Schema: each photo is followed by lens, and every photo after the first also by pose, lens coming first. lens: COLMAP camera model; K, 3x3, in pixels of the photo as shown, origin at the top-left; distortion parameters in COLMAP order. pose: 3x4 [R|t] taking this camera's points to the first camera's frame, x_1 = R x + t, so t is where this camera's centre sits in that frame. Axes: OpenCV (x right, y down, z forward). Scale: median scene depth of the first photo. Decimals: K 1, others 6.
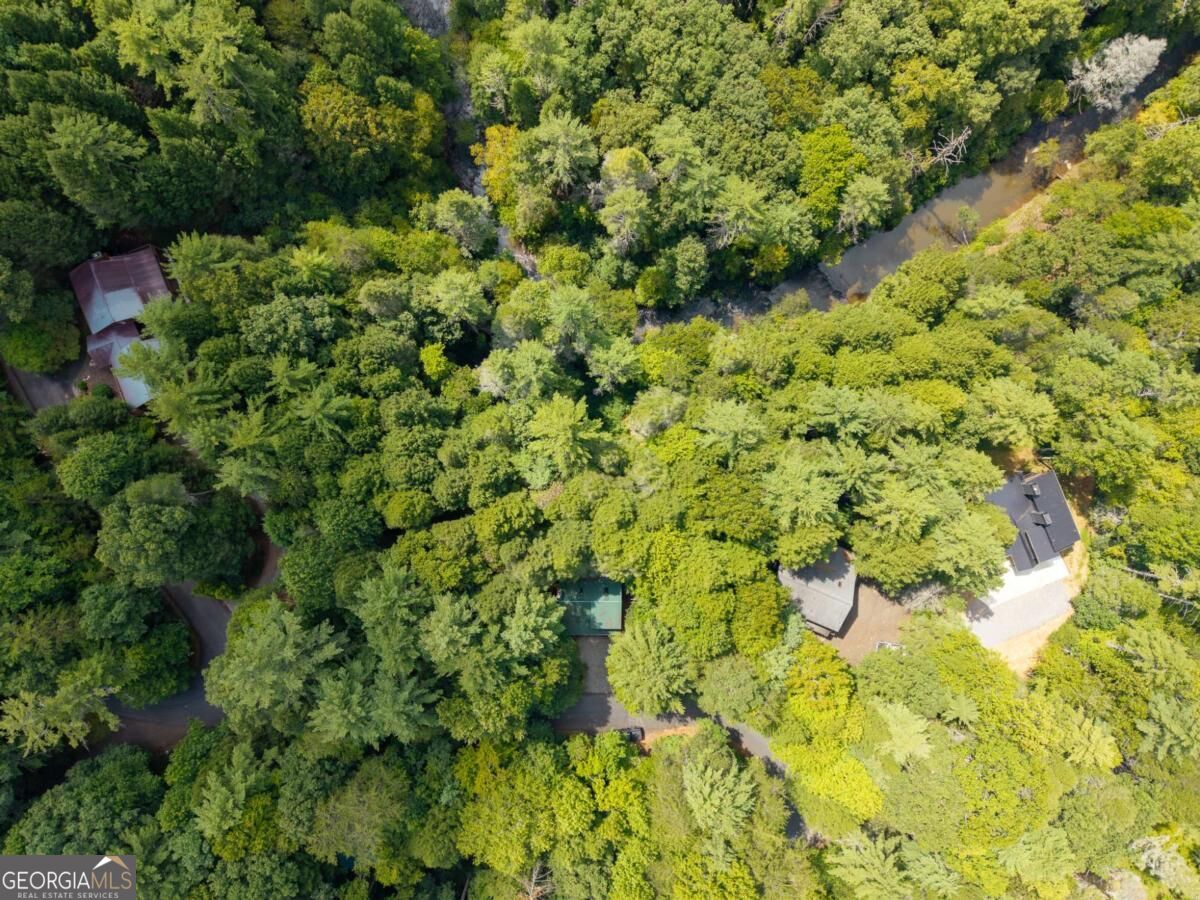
lens RADIAL K [[829.0, 0, 601.8], [0, 829.0, 446.2], [0, 0, 1]] dist [0.032523, -0.037390]
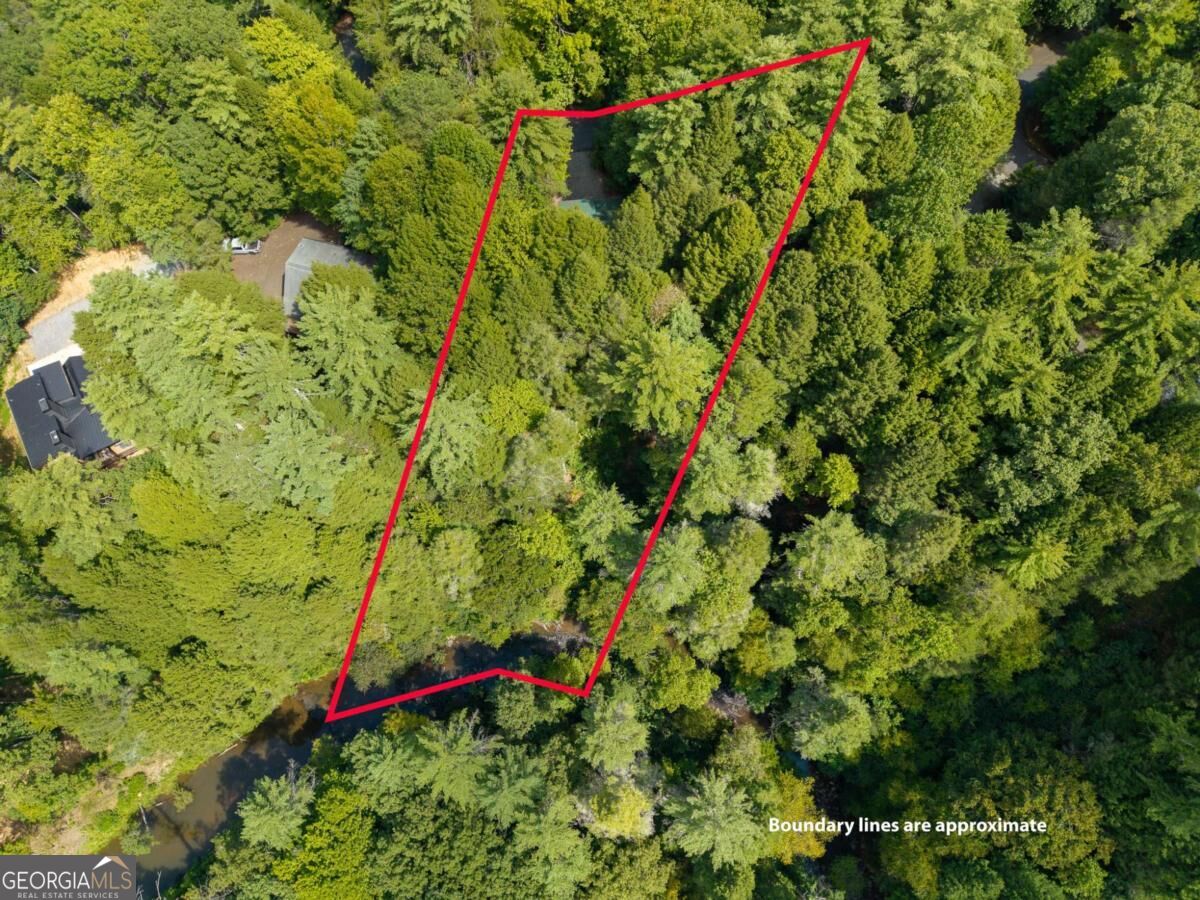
lens RADIAL K [[829.0, 0, 600.9], [0, 829.0, 447.3], [0, 0, 1]] dist [0.032523, -0.037390]
pose [[-0.992714, 0.110386, -0.048308, 0.049970], [-0.119921, -0.944158, 0.306894, -0.284130], [-0.011733, 0.310451, 0.950517, 0.260992]]
